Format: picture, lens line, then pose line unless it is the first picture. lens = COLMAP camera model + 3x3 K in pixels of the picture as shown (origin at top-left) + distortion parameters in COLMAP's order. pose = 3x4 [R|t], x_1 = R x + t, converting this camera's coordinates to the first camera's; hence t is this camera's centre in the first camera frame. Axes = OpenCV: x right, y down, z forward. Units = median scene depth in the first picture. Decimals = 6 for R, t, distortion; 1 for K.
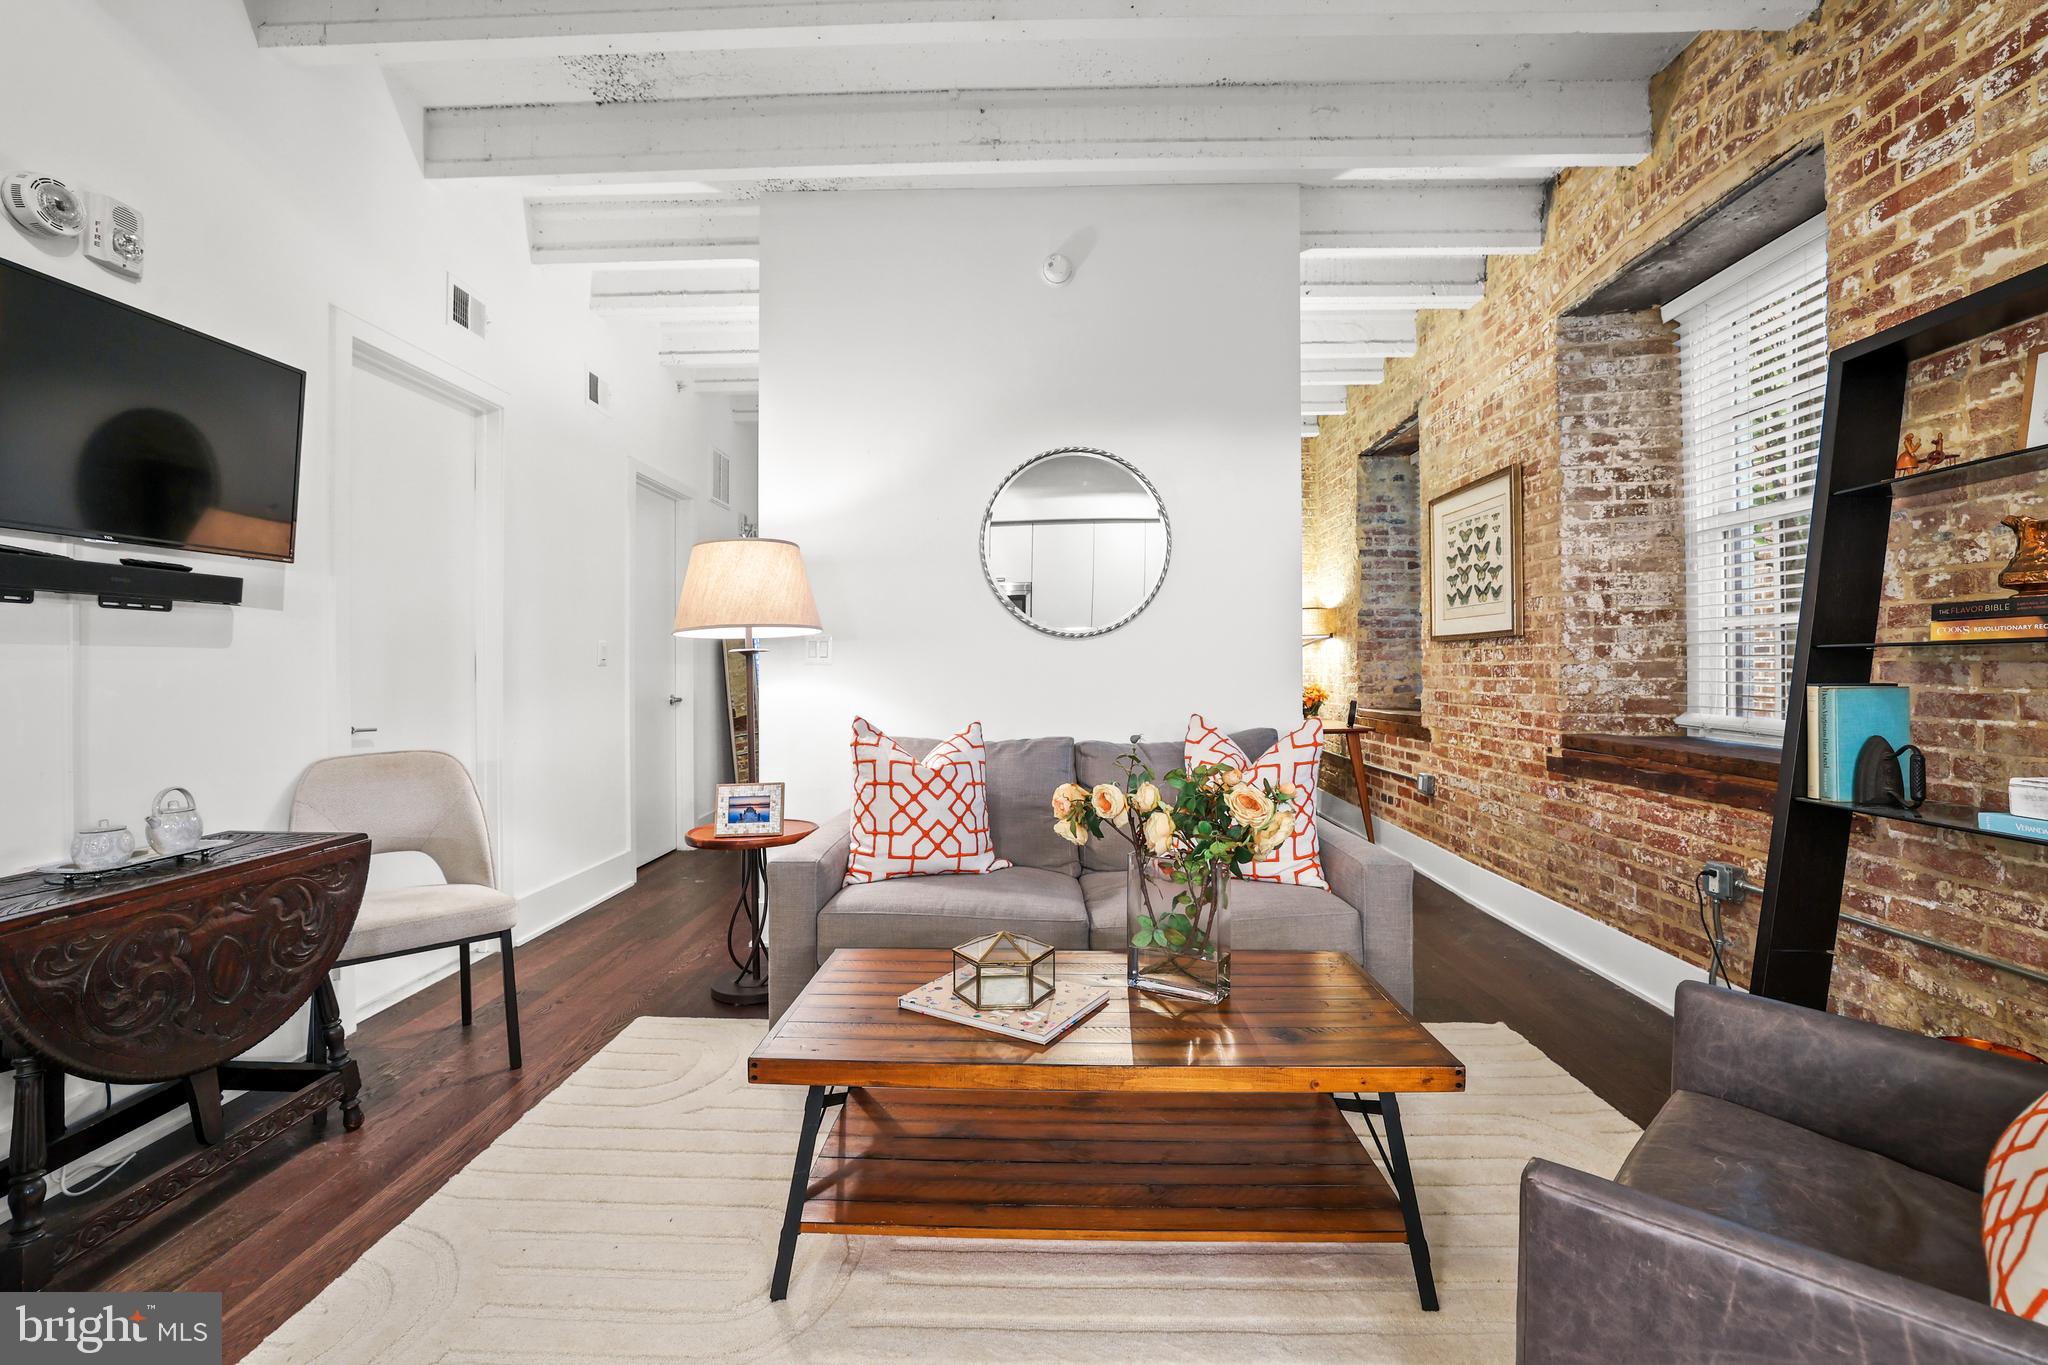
lens RADIAL K [[874.9, 0, 1018.8], [0, 874.9, 663.7], [0, 0, 1]] dist [-0.044336, 0.012015]
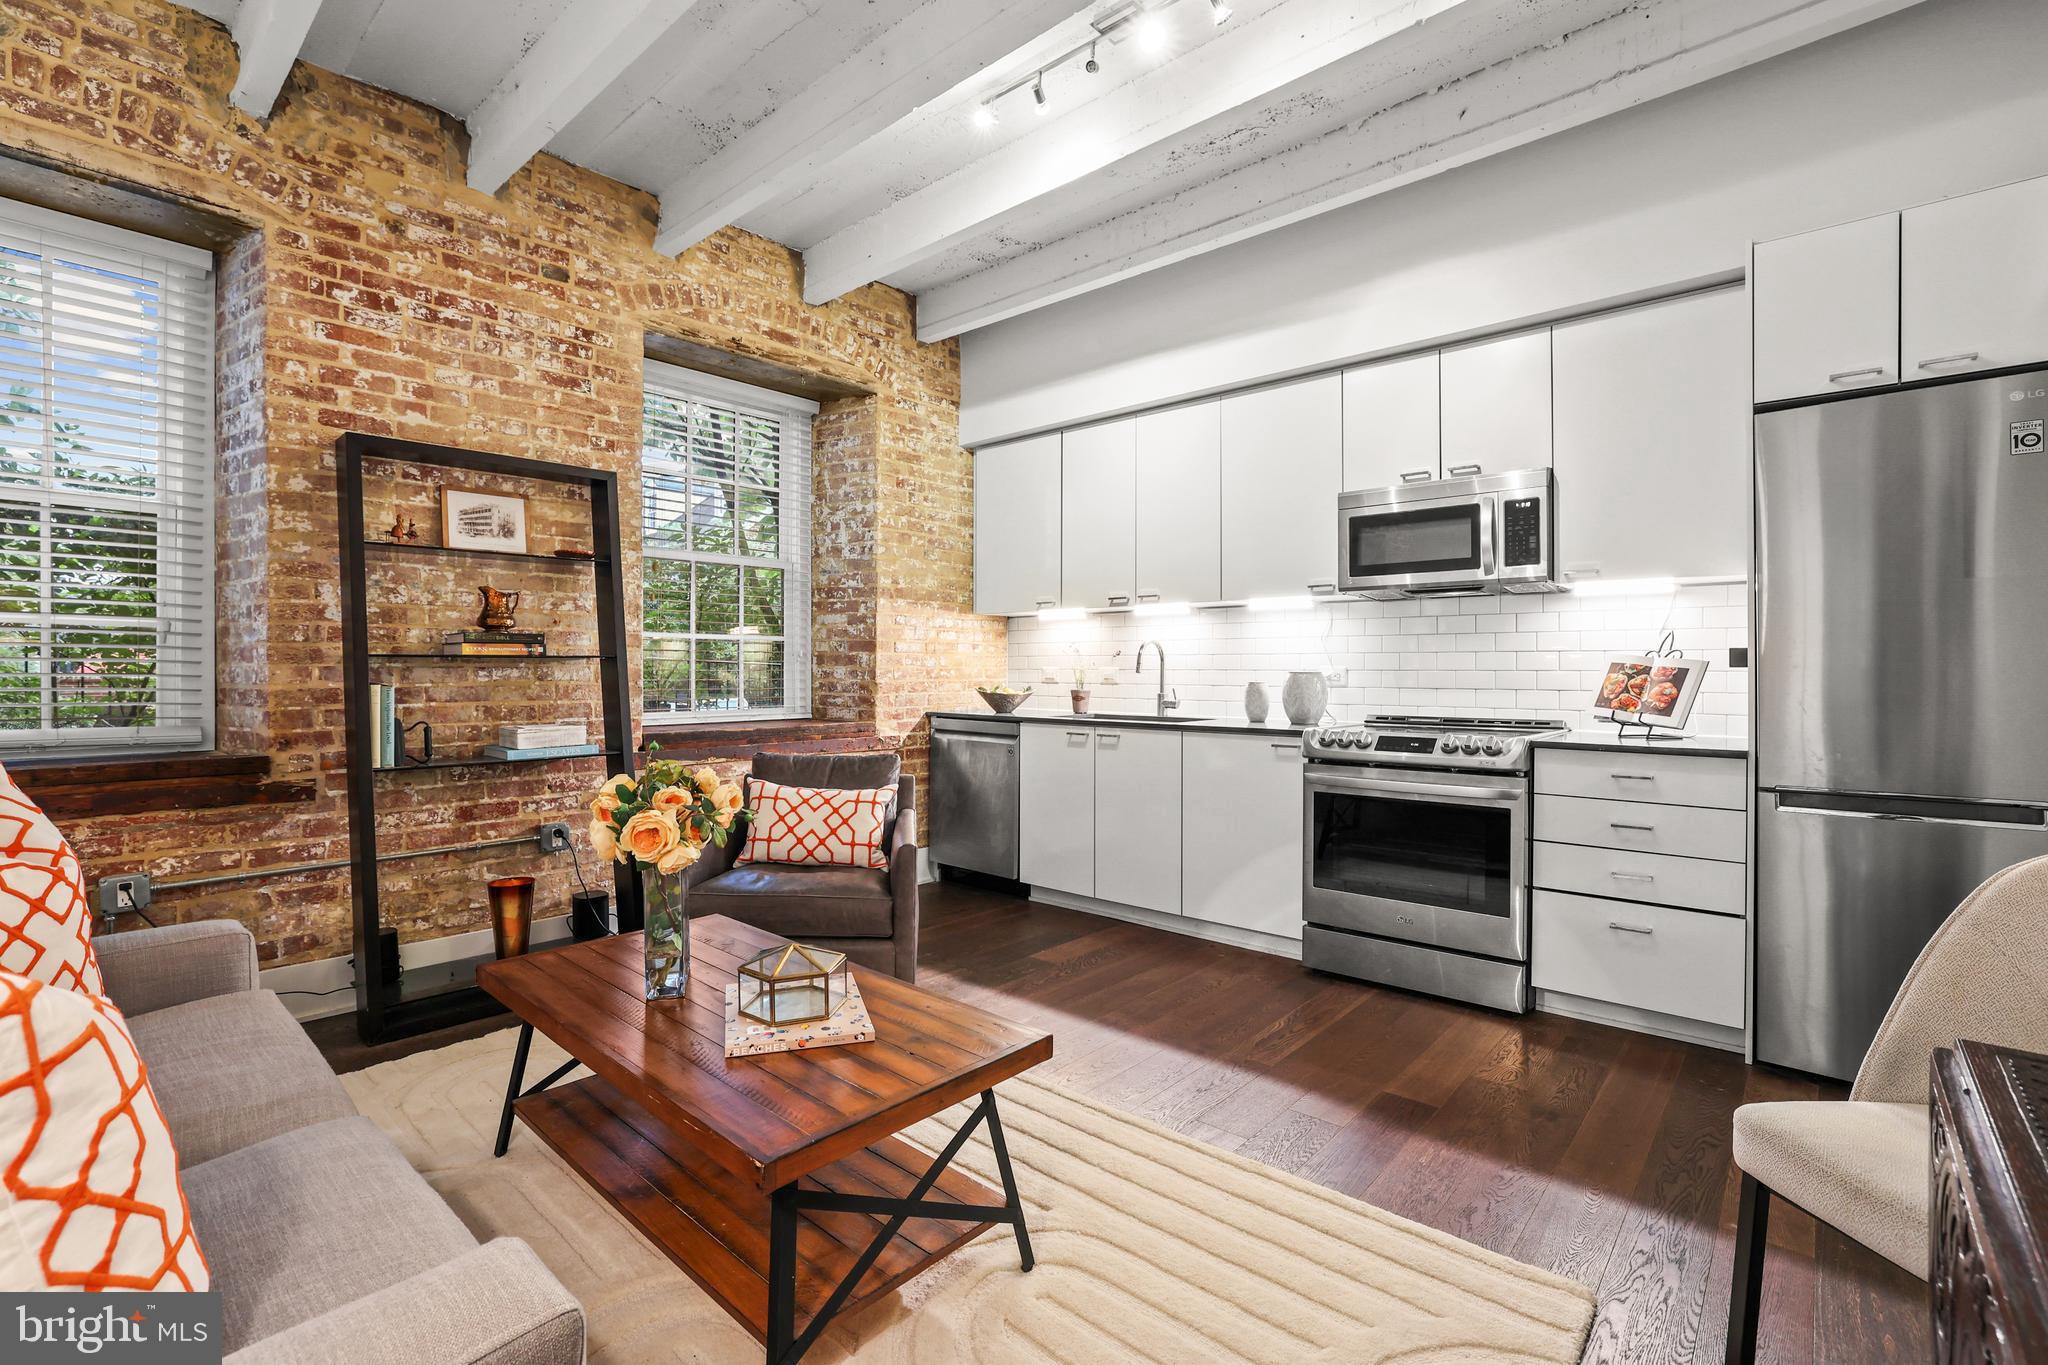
lens RADIAL K [[936.8, 0, 990.5], [0, 936.8, 663.9], [0, 0, 1]] dist [-0.028377, 0.001467]
pose [[-0.757544, 0.004312, 0.652770, -0.515738], [-0.002042, 0.999958, -0.008976, 0.002956], [-0.652781, -0.008133, -0.757503, 1.002651]]
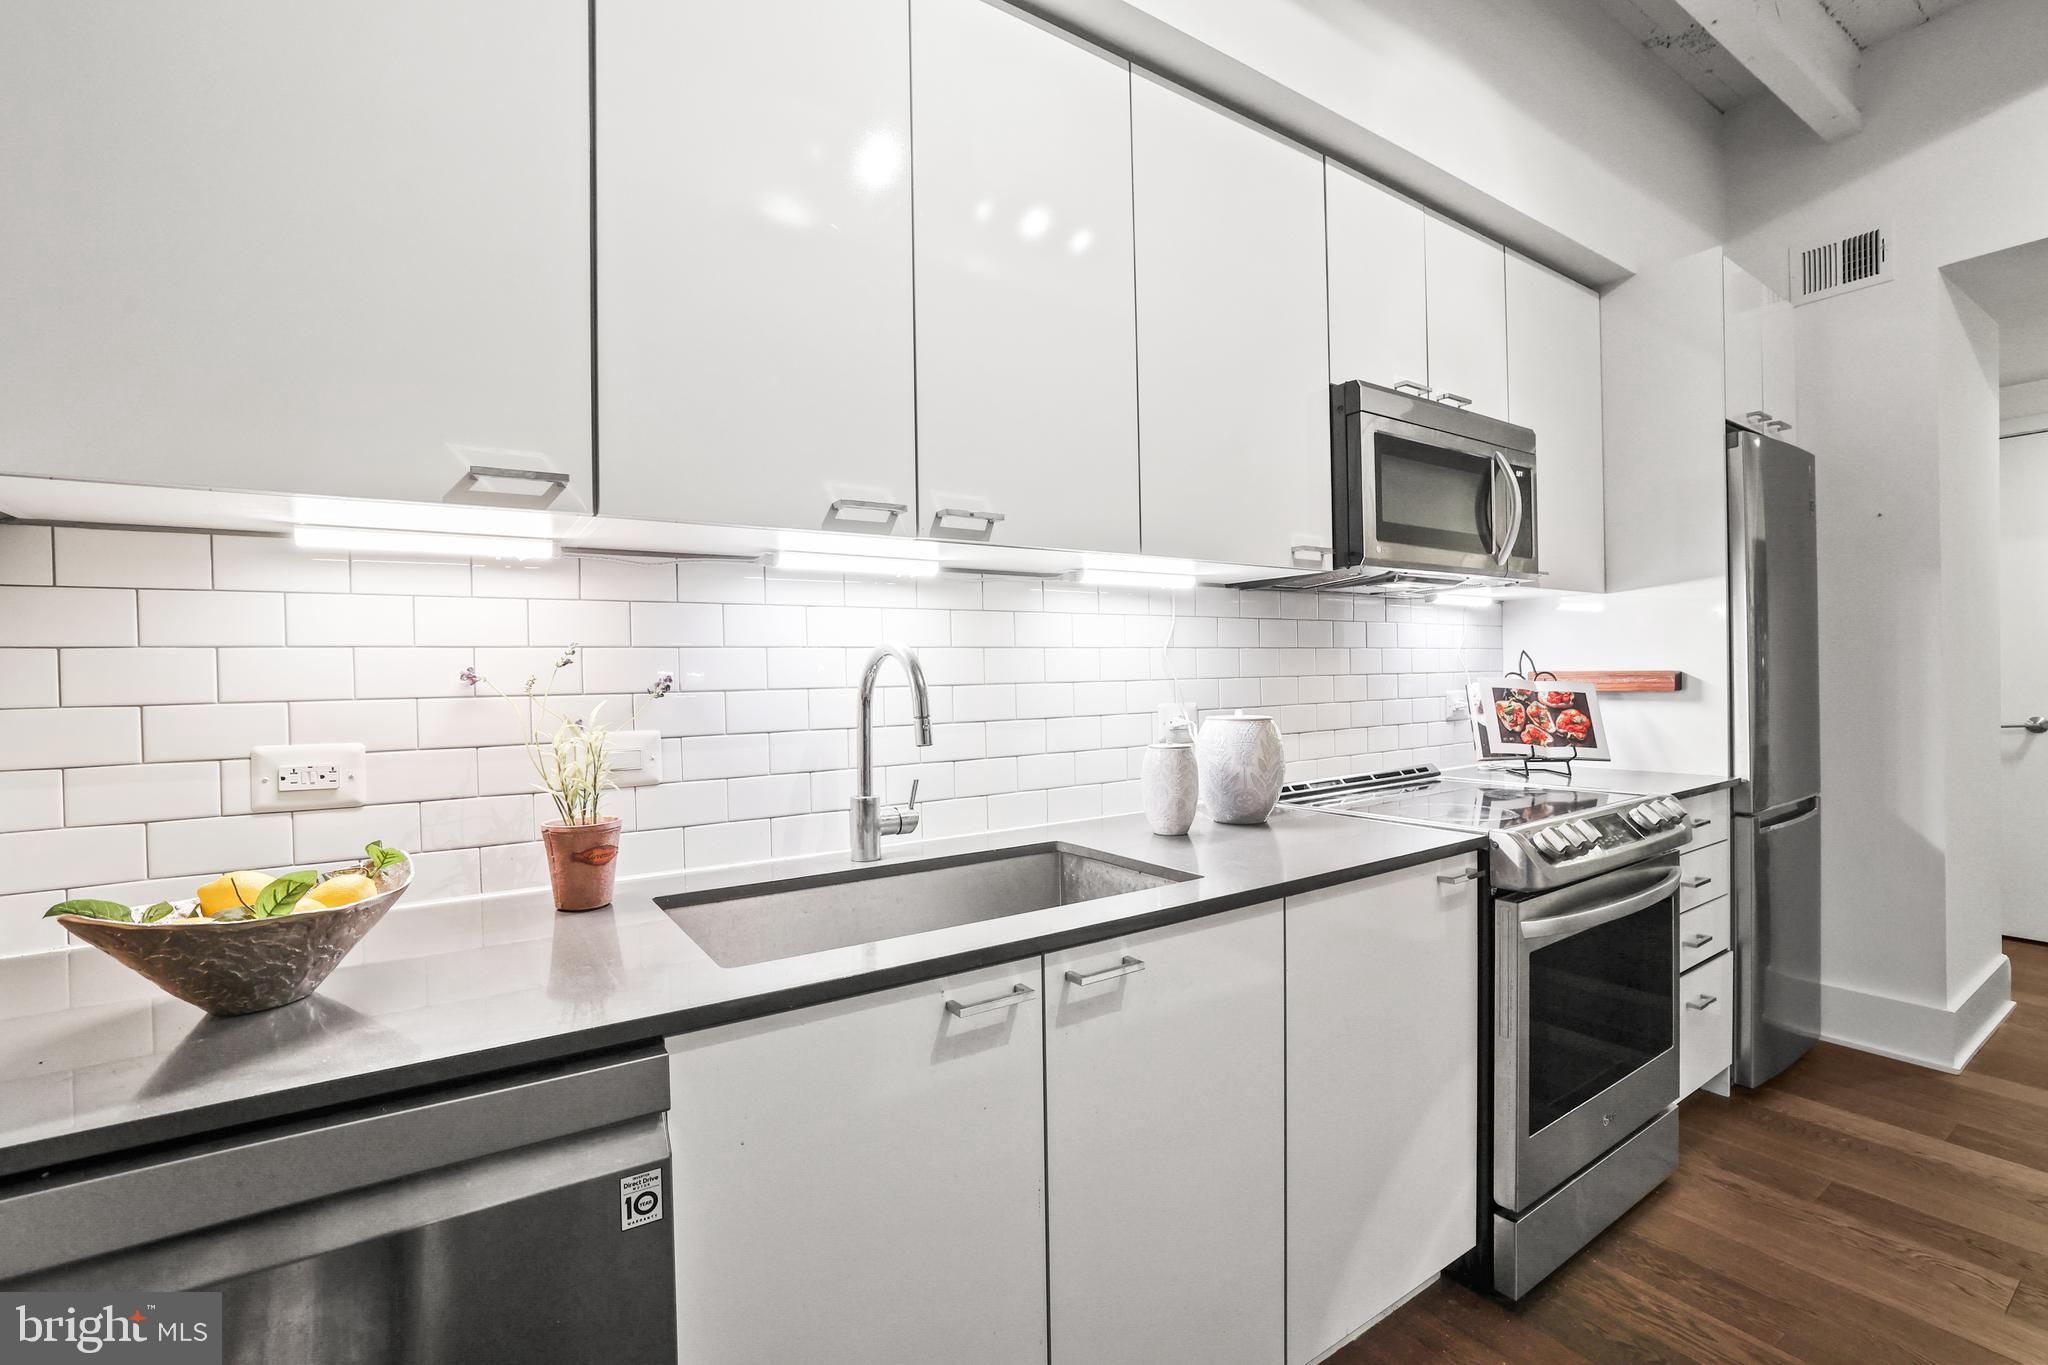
lens RADIAL K [[874.9, 0, 1010.5], [0, 874.9, 677.7], [0, 0, 1]] dist [-0.044336, 0.012015]
pose [[-0.817964, 0.019967, -0.574923, 0.521825], [0.021775, 0.999756, 0.003742, -0.033403], [0.574857, -0.009458, -0.818199, 0.100800]]
